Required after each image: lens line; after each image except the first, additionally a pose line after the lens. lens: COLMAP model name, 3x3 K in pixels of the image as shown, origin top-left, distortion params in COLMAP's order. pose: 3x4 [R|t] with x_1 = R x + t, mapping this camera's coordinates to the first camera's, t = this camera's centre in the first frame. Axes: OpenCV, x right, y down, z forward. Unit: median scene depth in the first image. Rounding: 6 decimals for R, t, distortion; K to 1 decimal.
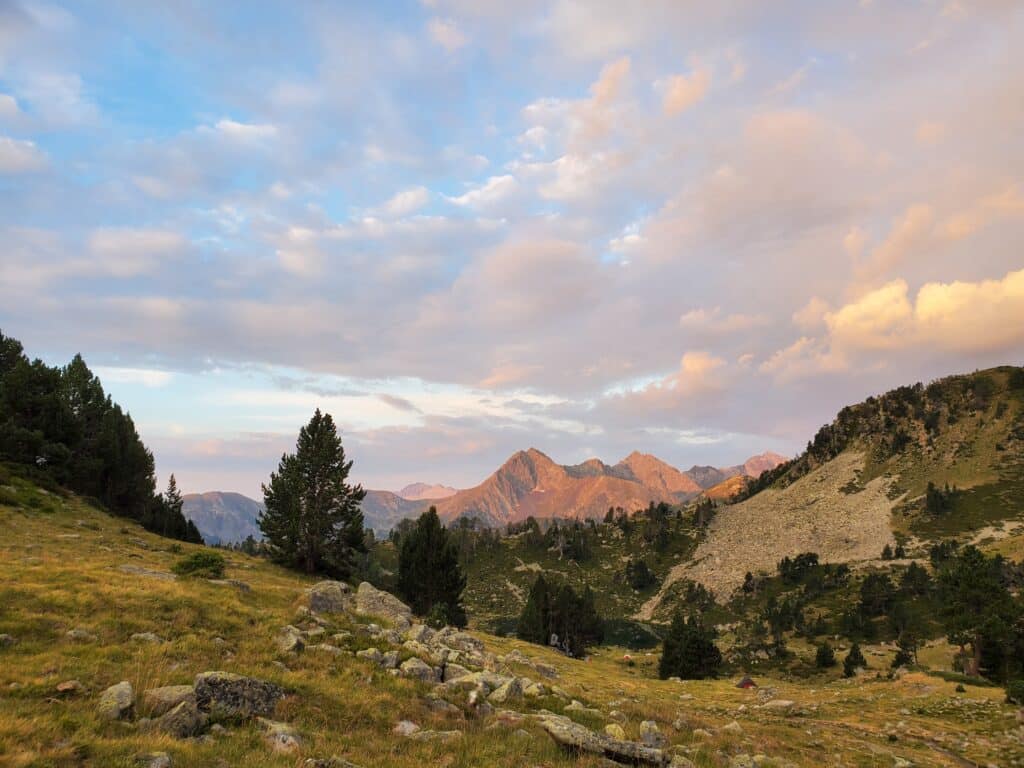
lens RADIAL K [[793.5, 0, 510.9], [0, 793.5, 381.2], [0, 0, 1]] dist [0.079849, -0.009791]
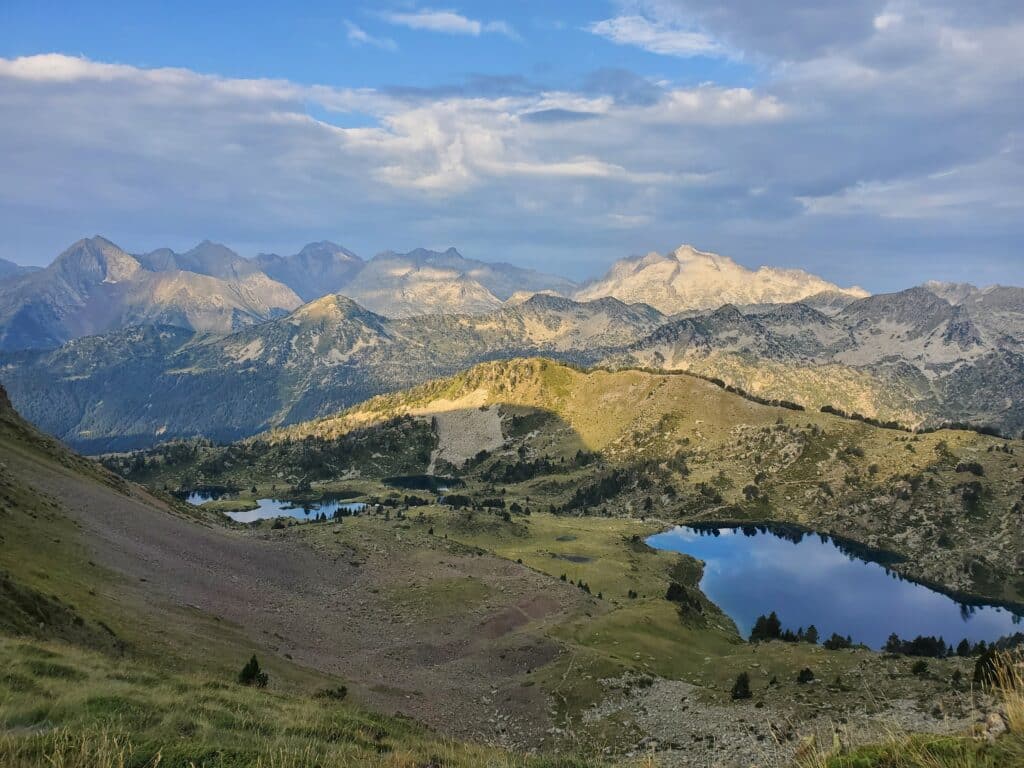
lens RADIAL K [[793.5, 0, 512.5], [0, 793.5, 384.3], [0, 0, 1]] dist [0.079849, -0.009791]
pose [[0.847503, -0.036130, 0.529560, -0.080726], [-0.119163, 0.959263, 0.256155, -0.058245], [-0.517242, -0.280196, 0.808672, -0.102284]]
